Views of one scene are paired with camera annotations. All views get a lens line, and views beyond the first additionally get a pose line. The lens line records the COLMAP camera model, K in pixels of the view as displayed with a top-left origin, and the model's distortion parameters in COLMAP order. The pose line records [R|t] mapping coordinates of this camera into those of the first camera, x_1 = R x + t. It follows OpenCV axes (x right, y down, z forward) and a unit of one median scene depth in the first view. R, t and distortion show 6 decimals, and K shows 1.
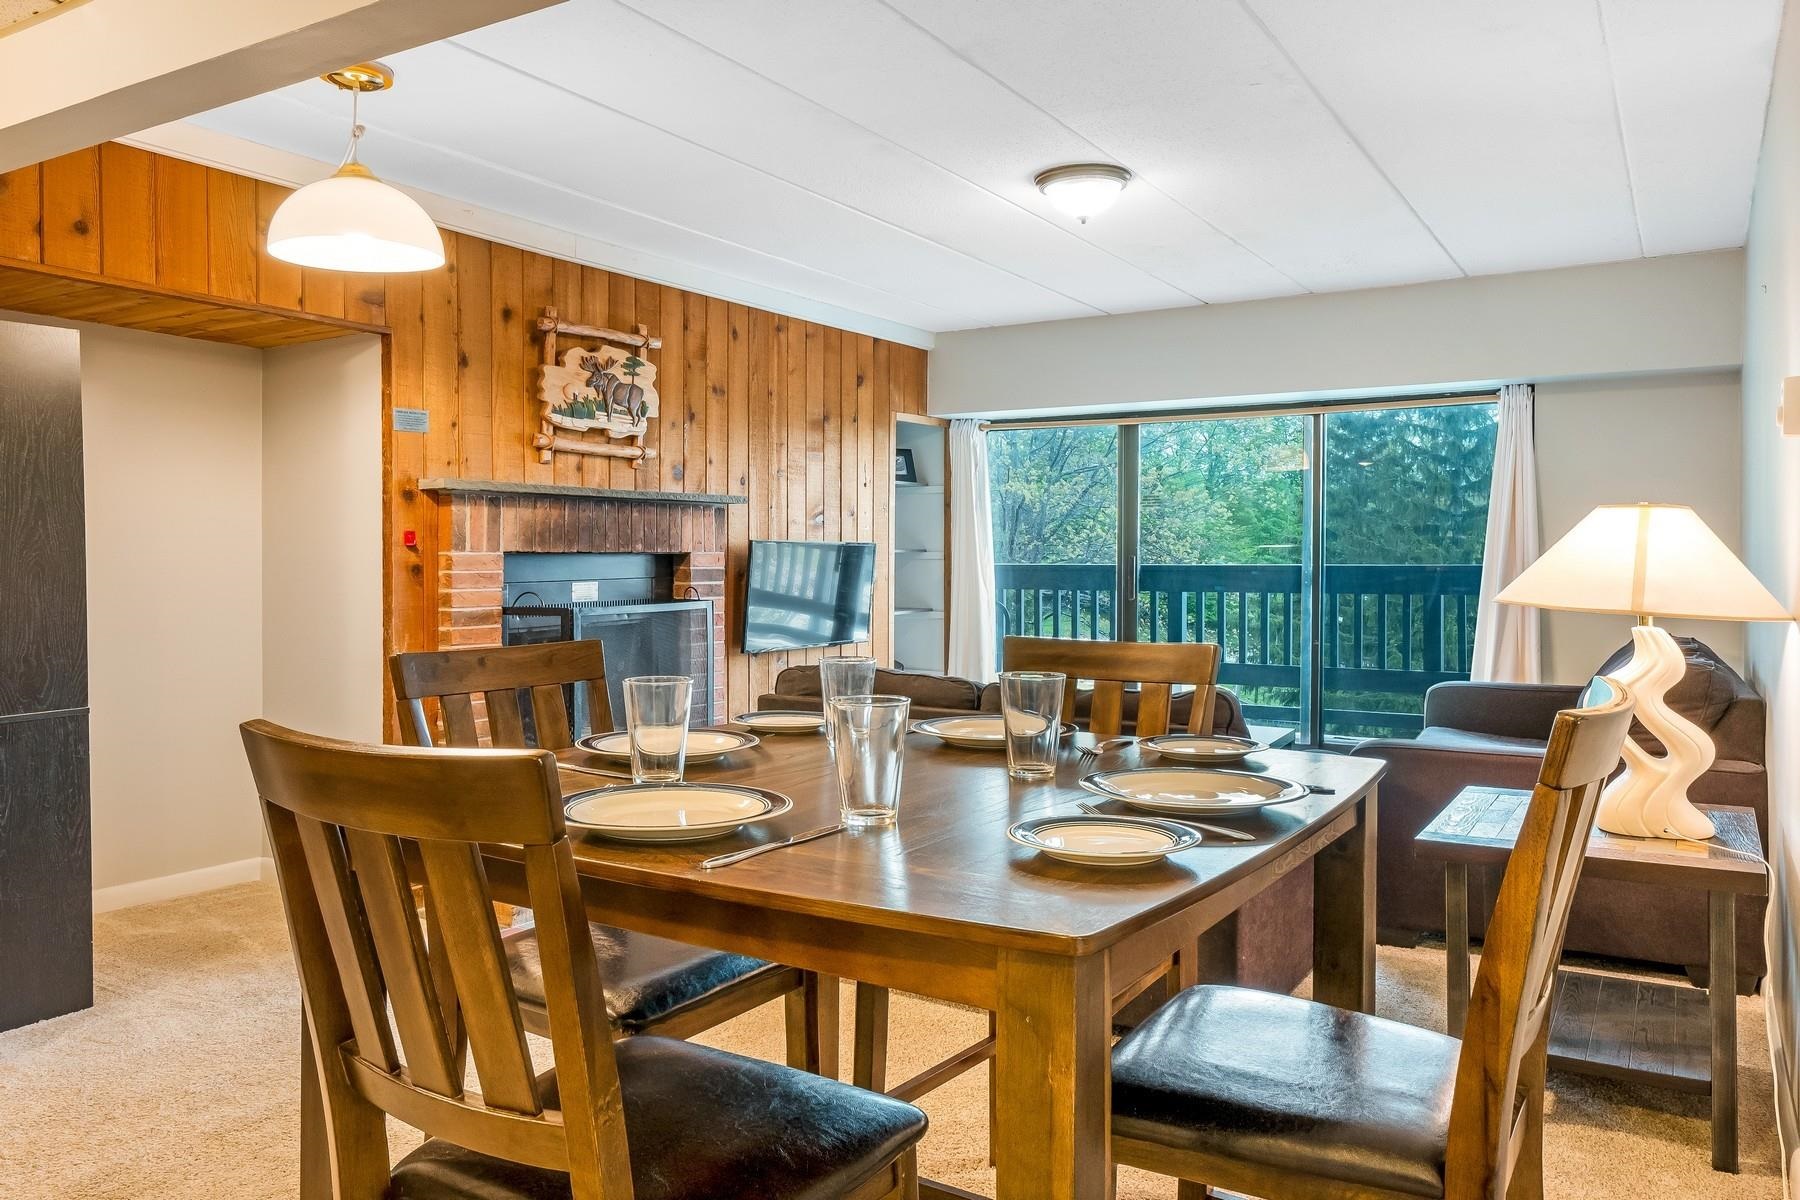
lens RADIAL K [[1310.1, 0, 901.7], [0, 1310.1, 585.9], [0, 0, 1]] dist [0.030823, -0.000484]
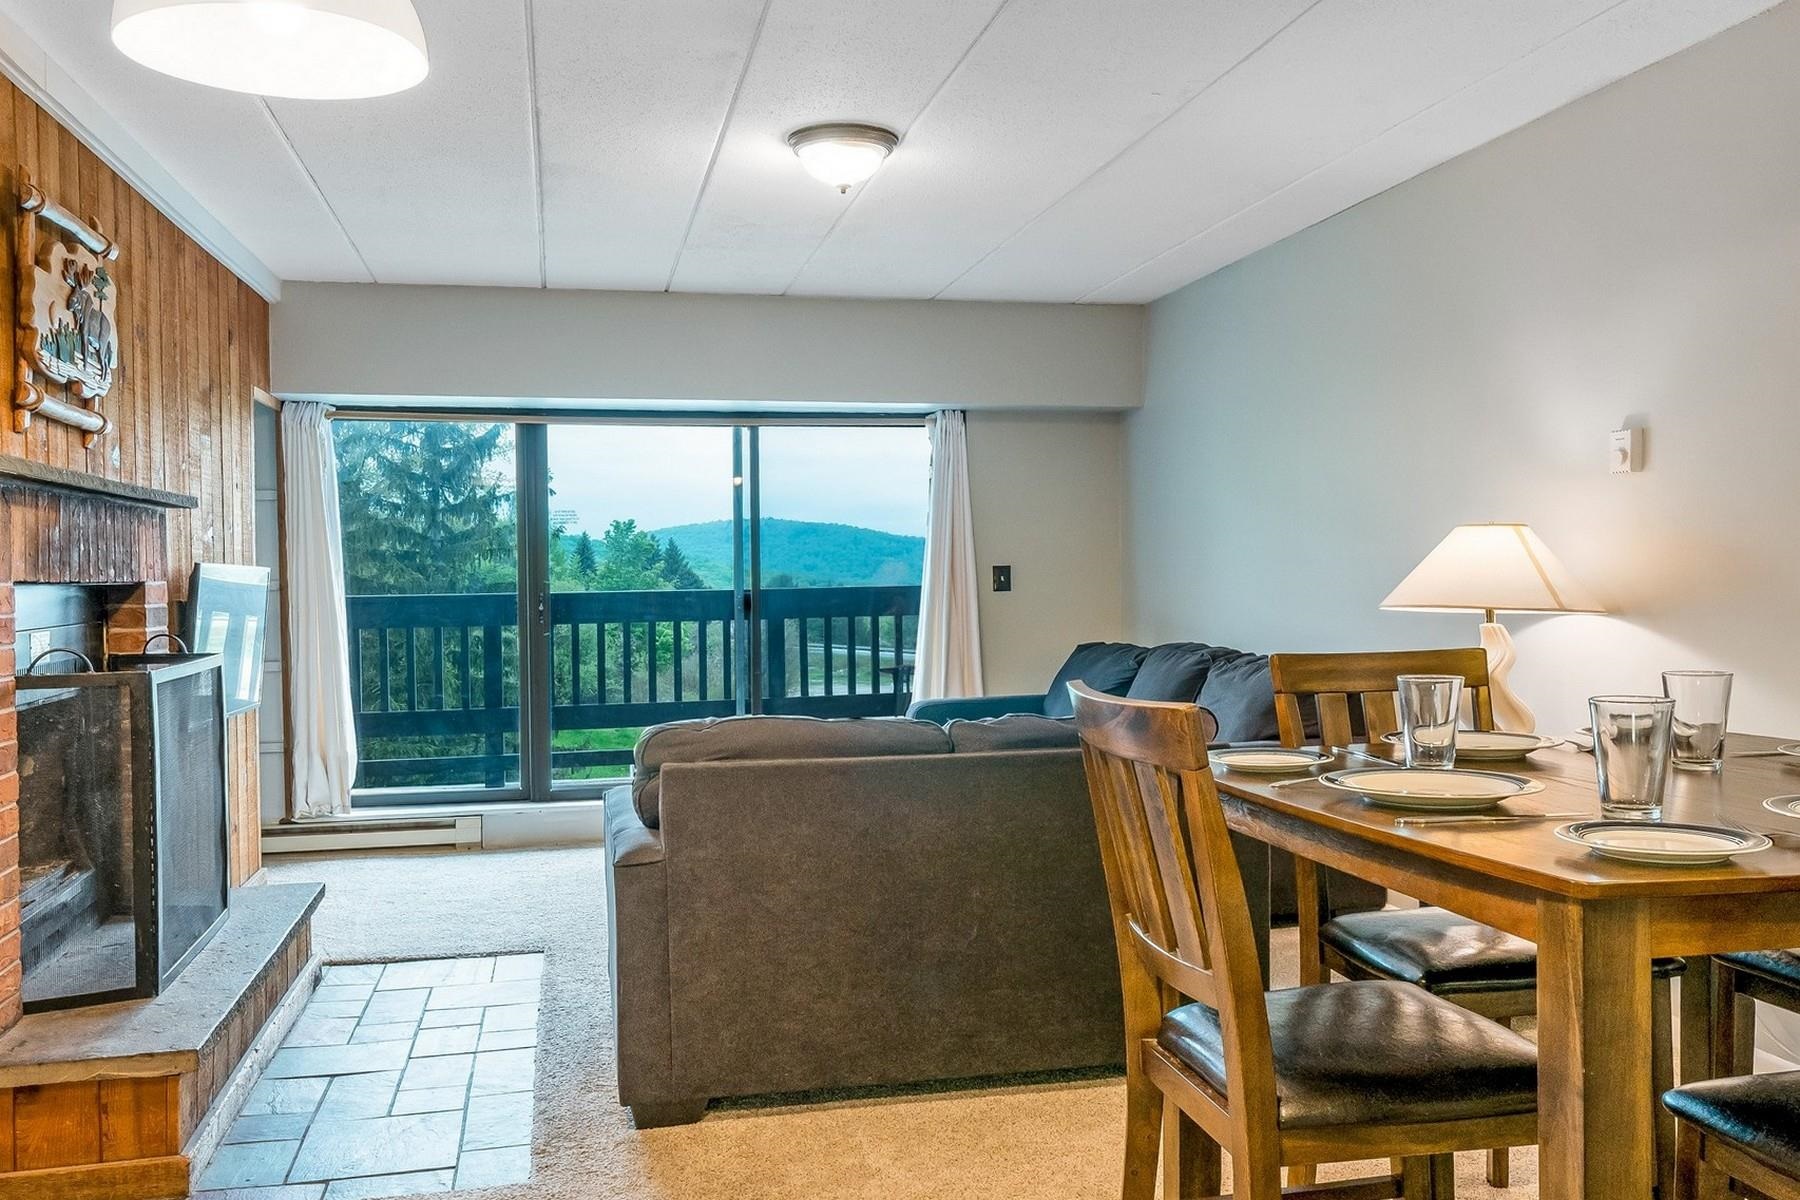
lens RADIAL K [[1465.2, 0, 898.2], [0, 1465.2, 604.2], [0, 0, 1]] dist [0.017647, 0.006220]
pose [[0.721286, -0.023337, 0.692244, -0.348226], [0.030069, 0.999545, 0.002365, -0.004559], [-0.691984, 0.019109, 0.721660, 0.195763]]
